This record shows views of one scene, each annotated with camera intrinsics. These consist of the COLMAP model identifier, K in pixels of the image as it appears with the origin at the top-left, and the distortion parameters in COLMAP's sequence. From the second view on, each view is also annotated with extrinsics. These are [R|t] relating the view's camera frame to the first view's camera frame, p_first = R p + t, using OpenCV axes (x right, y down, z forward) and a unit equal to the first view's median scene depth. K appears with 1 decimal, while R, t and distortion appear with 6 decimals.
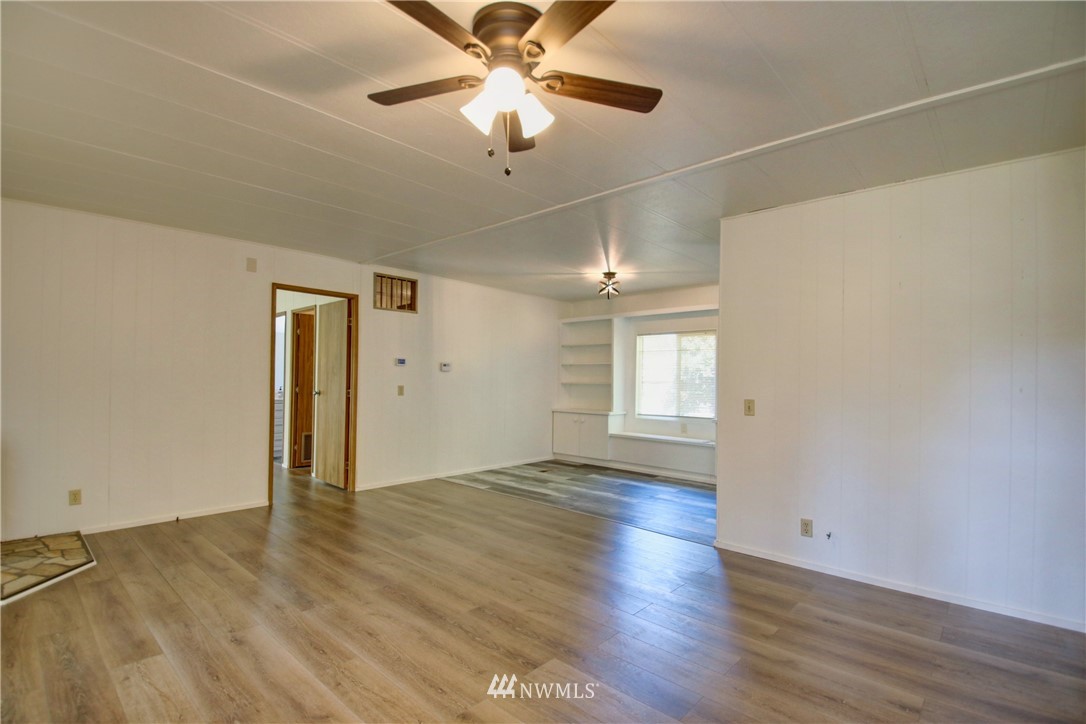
lens RADIAL K [[505.8, 0, 543.3], [0, 505.8, 375.1], [0, 0, 1]] dist [0.003037, -0.023319]
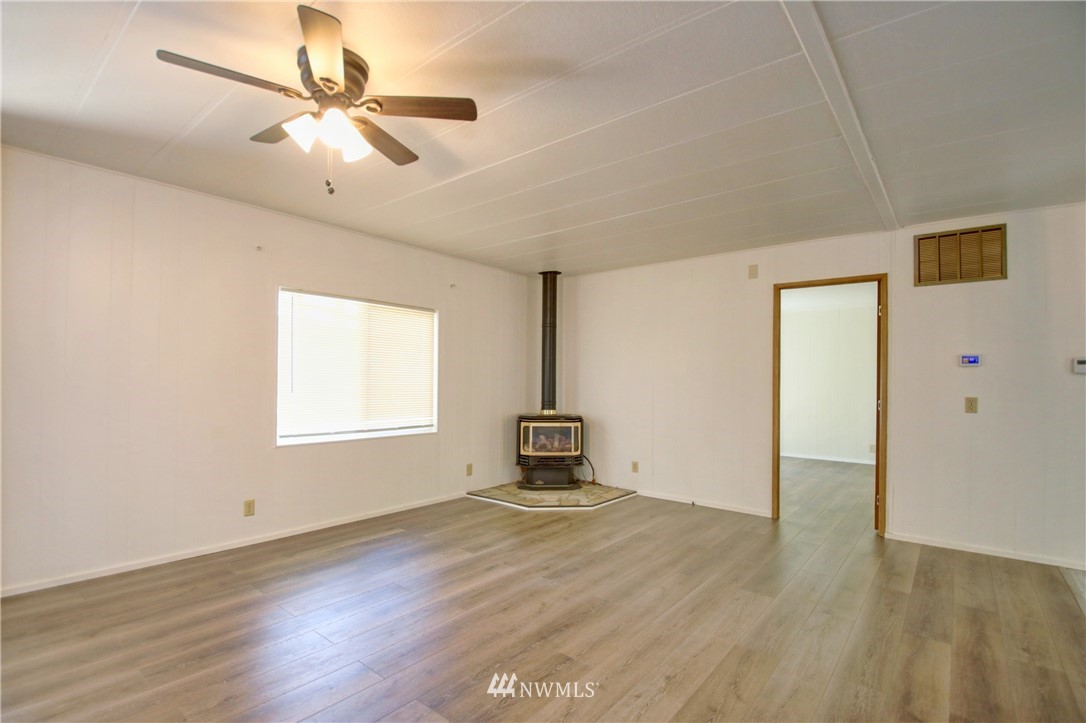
lens RADIAL K [[505.8, 0, 543.3], [0, 505.8, 374.6], [0, 0, 1]] dist [0.003037, -0.023319]
pose [[0.054535, -0.021596, -0.998278, 0.346375], [-0.006654, 0.999736, -0.021991, 0.010295], [0.998490, 0.007842, 0.054377, 0.454501]]
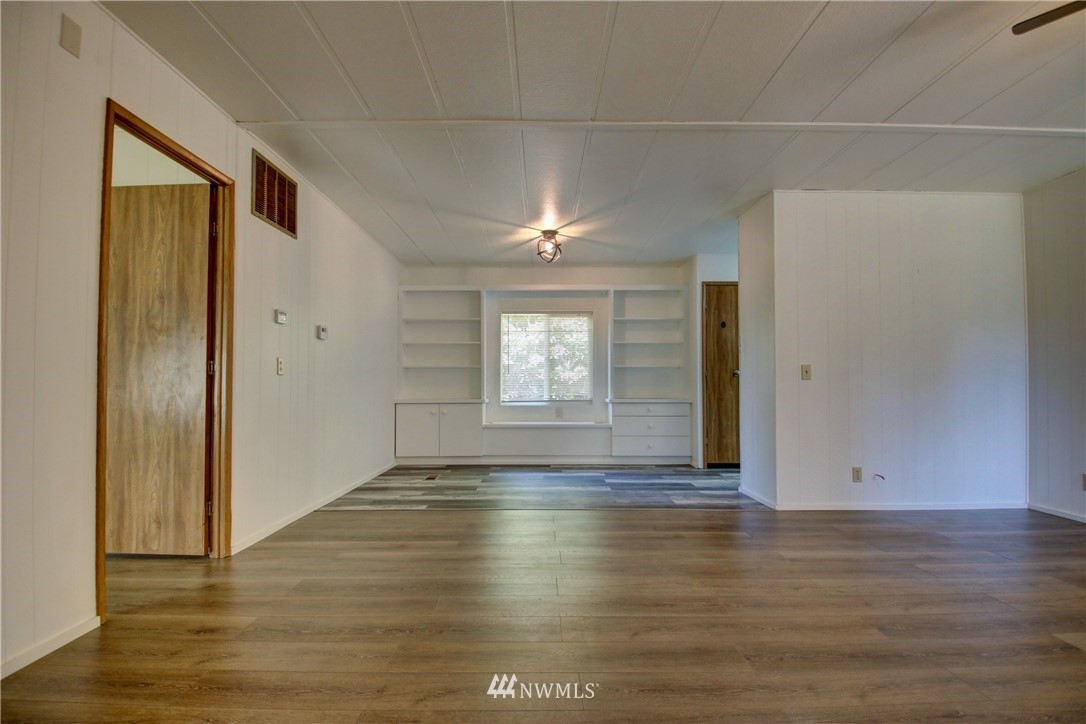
lens RADIAL K [[505.8, 0, 543.3], [0, 505.8, 375.1], [0, 0, 1]] dist [0.003037, -0.023319]
pose [[0.739452, -0.002352, 0.673205, -0.483080], [0.007964, 0.999954, -0.005254, 0.049159], [-0.673162, 0.009247, 0.739437, 0.396393]]
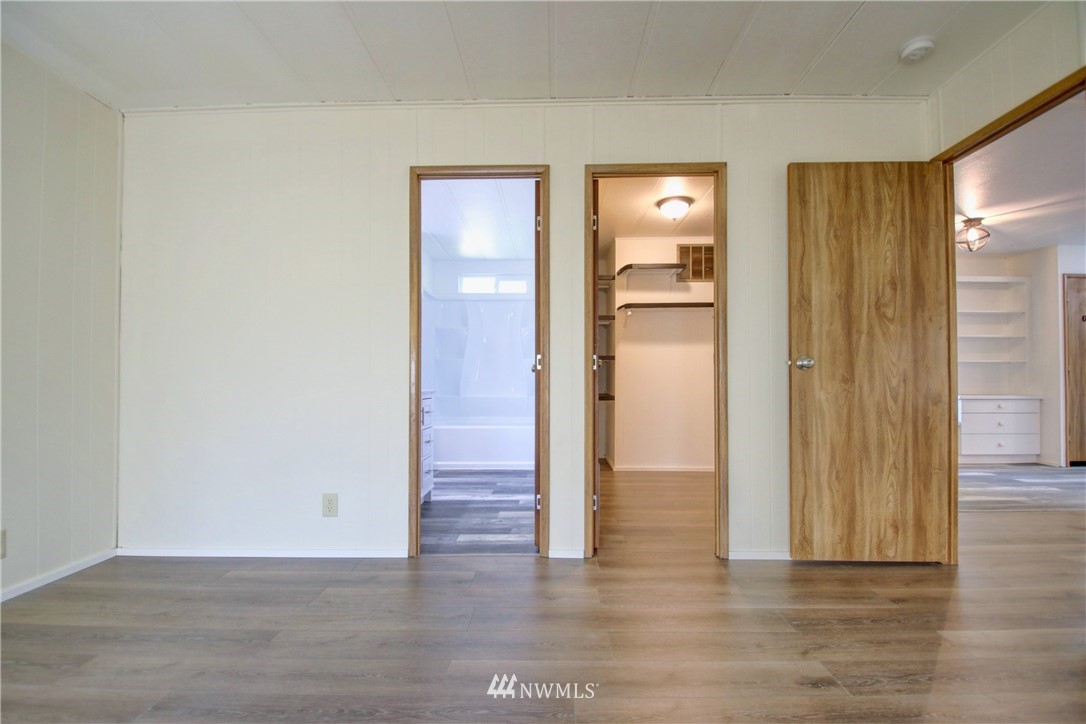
lens RADIAL K [[505.8, 0, 543.3], [0, 505.8, 375.1], [0, 0, 1]] dist [0.003037, -0.023319]
pose [[0.764112, -0.006046, 0.645055, -0.978901], [0.007144, 0.999974, 0.000910, 0.047525], [-0.645044, 0.003913, 0.764135, 0.881989]]
